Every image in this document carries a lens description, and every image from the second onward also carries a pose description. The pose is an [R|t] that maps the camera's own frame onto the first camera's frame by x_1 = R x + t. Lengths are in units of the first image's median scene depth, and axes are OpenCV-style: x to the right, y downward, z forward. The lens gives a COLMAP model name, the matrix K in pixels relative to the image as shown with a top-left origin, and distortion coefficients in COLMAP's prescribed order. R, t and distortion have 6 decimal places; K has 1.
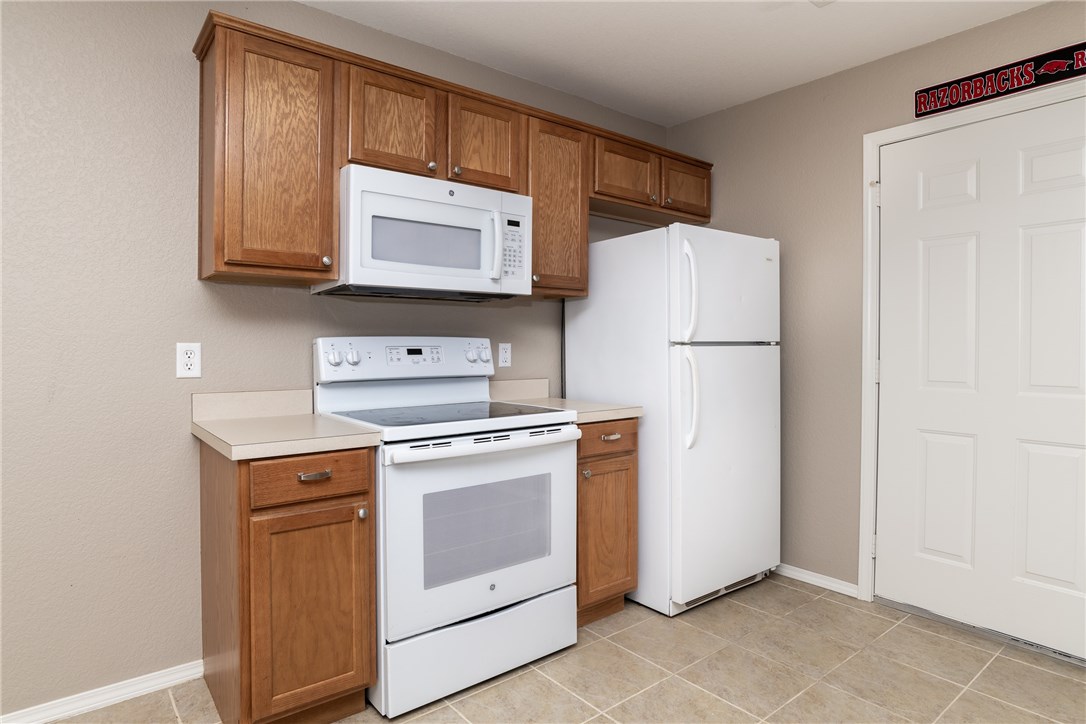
lens RADIAL K [[600.5, 0, 541.1], [0, 600.5, 352.4], [0, 0, 1]] dist [-0.068242, 0.036510]
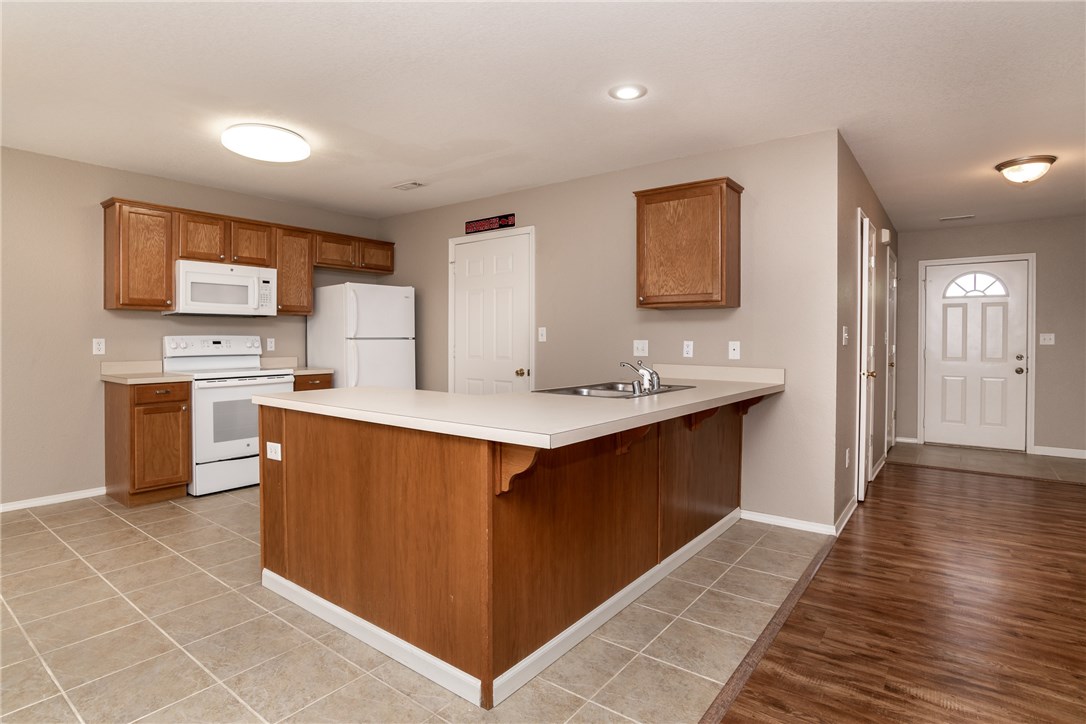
lens RADIAL K [[564.2, 0, 526.3], [0, 564.2, 344.3], [0, 0, 1]] dist [-0.031883, 0.001187]
pose [[0.977366, -0.002951, 0.211534, 0.502444], [0.003439, 0.999992, -0.001939, 0.014131], [-0.211527, 0.002623, 0.977369, -1.313316]]
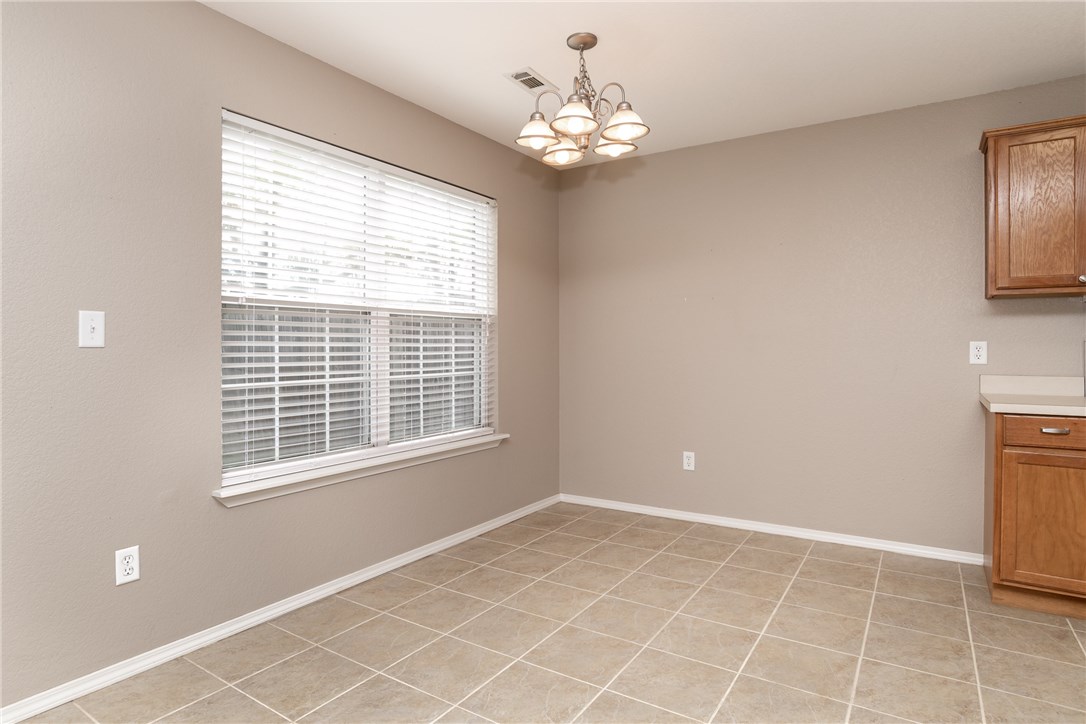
lens RADIAL K [[600.5, 0, 541.1], [0, 600.5, 352.4], [0, 0, 1]] dist [-0.068242, 0.036510]
pose [[0.304070, 0.006840, -0.952625, 0.490941], [-0.007766, 0.999959, 0.004702, 0.013941], [0.952618, 0.005968, 0.304110, -0.528369]]
